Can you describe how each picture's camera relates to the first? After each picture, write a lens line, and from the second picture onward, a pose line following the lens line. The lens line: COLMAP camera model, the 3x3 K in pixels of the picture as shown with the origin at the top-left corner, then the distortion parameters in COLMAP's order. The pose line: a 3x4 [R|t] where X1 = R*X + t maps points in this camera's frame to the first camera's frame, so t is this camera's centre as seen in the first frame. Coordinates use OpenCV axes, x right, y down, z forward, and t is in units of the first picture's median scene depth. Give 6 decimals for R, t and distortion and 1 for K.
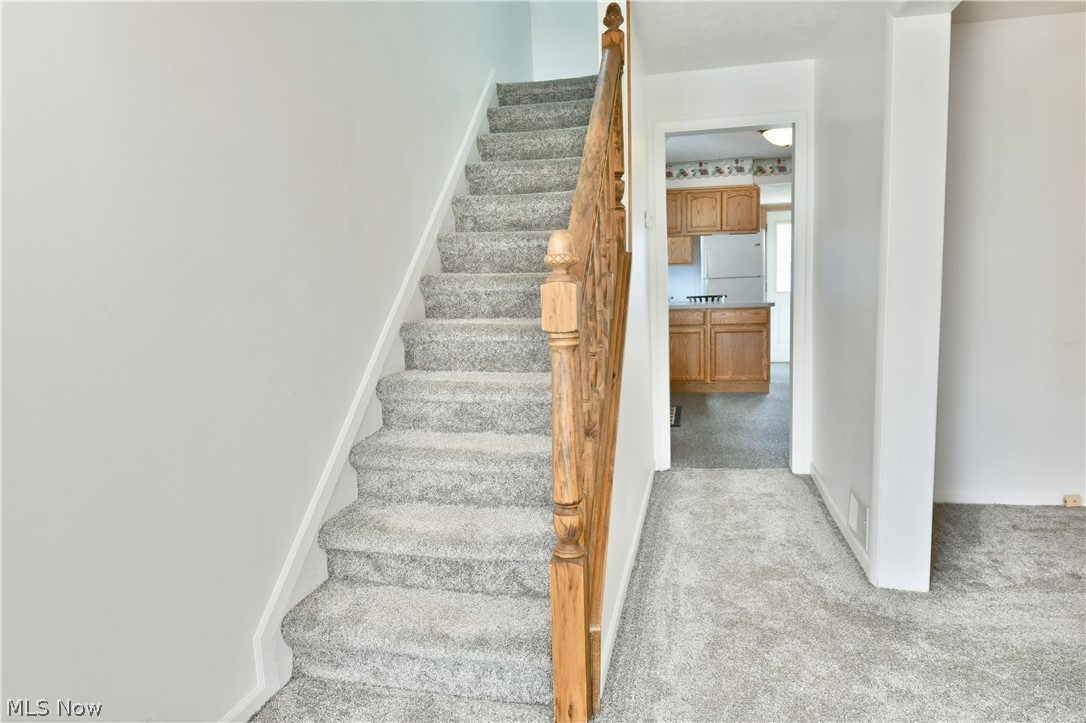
lens RADIAL K [[676.7, 0, 543.0], [0, 676.7, 361.5], [0, 0, 1]] dist [0.001631, 0.000127]
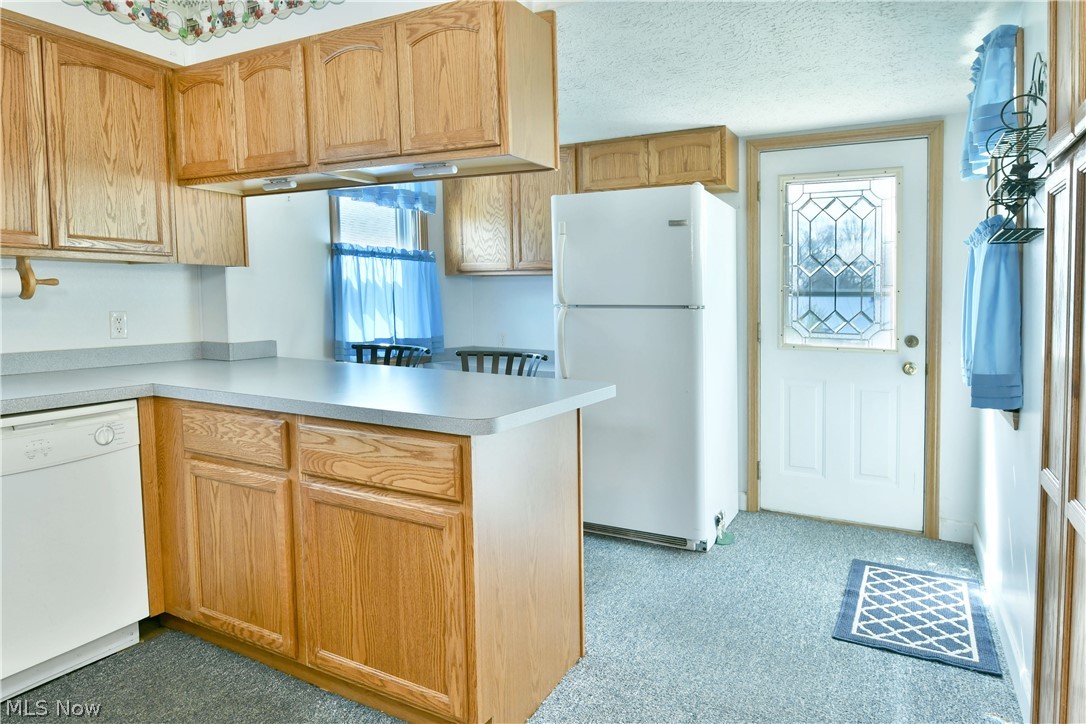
lens RADIAL K [[672.9, 0, 536.1], [0, 672.9, 329.0], [0, 0, 1]] dist [-0.014310, 0.000197]
pose [[0.958304, 0.056515, -0.280105, 0.406527], [-0.076547, 0.995193, -0.061091, -0.101374], [0.275306, 0.079985, 0.958023, 0.733618]]
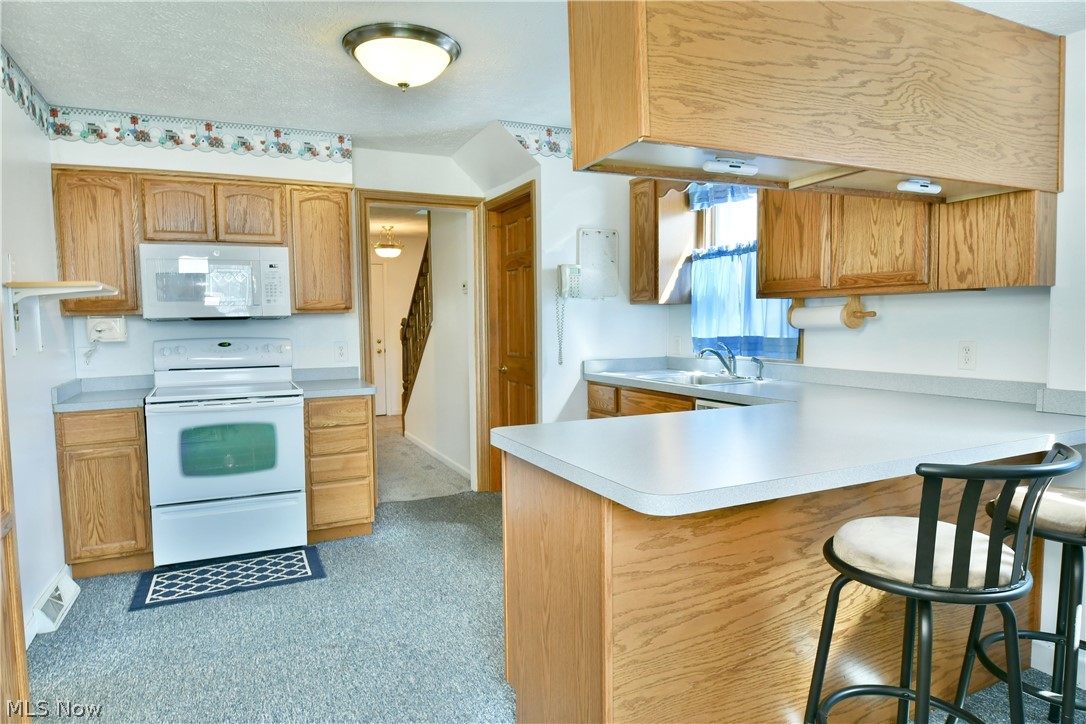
lens RADIAL K [[667.8, 0, 538.9], [0, 667.8, 362.1], [0, 0, 1]] dist [-0.011189, -0.005878]
pose [[-0.789750, 0.082700, -0.607829, 0.479714], [-0.035053, 0.983167, 0.179313, -0.165492], [0.612427, 0.162919, -0.773557, 1.195856]]
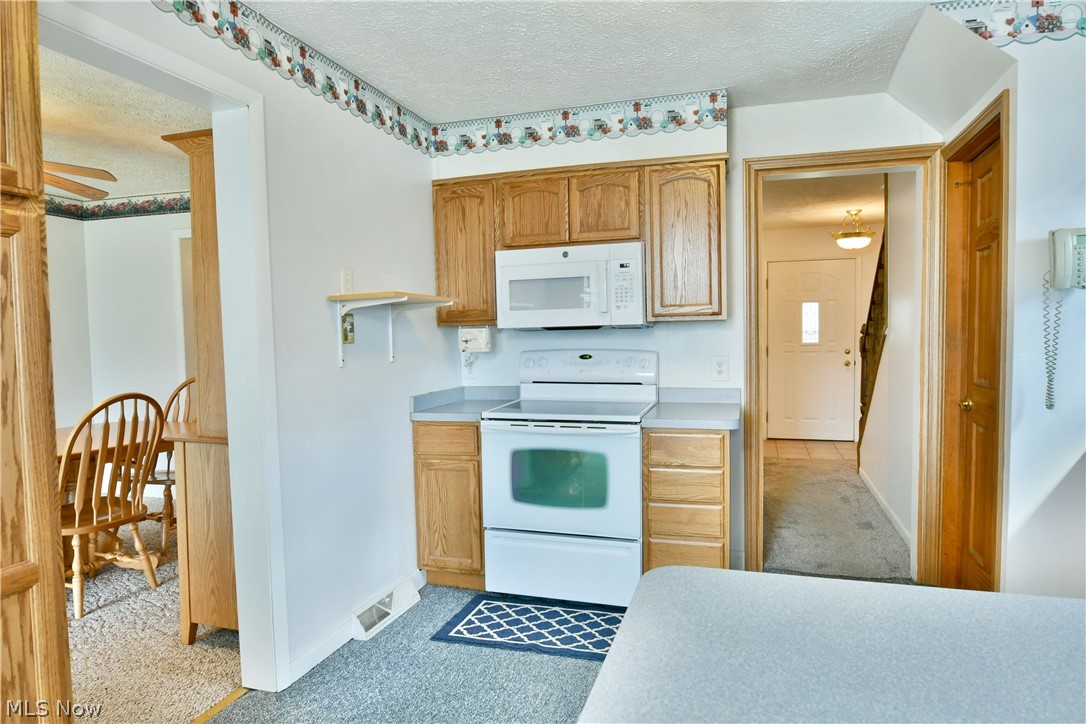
lens RADIAL K [[667.8, 0, 538.9], [0, 667.8, 362.1], [0, 0, 1]] dist [-0.011189, -0.005878]
pose [[-0.994464, 0.046164, 0.094391, 0.327630], [0.061155, 0.984783, 0.162671, -0.149814], [-0.085445, 0.167543, -0.982155, 1.092433]]
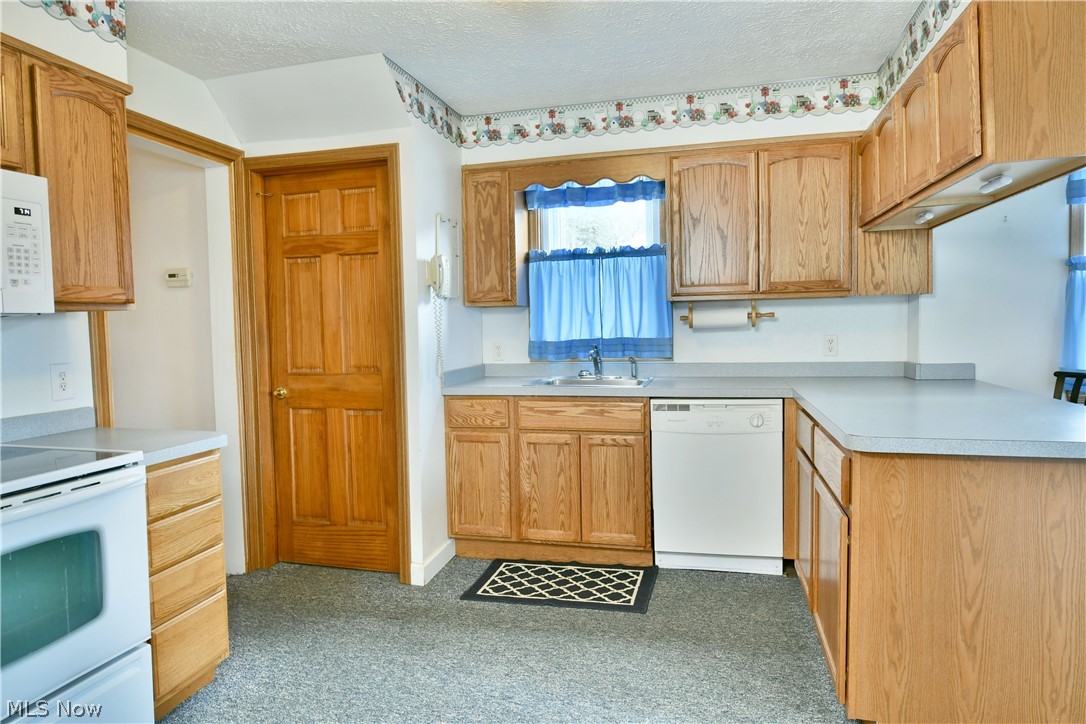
lens RADIAL K [[667.8, 0, 538.9], [0, 667.8, 362.1], [0, 0, 1]] dist [-0.011189, -0.005878]
pose [[-0.036661, 0.091074, -0.995169, 0.578020], [-0.100941, 0.990408, 0.094357, -0.122324], [0.994217, 0.103912, -0.027117, 0.838952]]
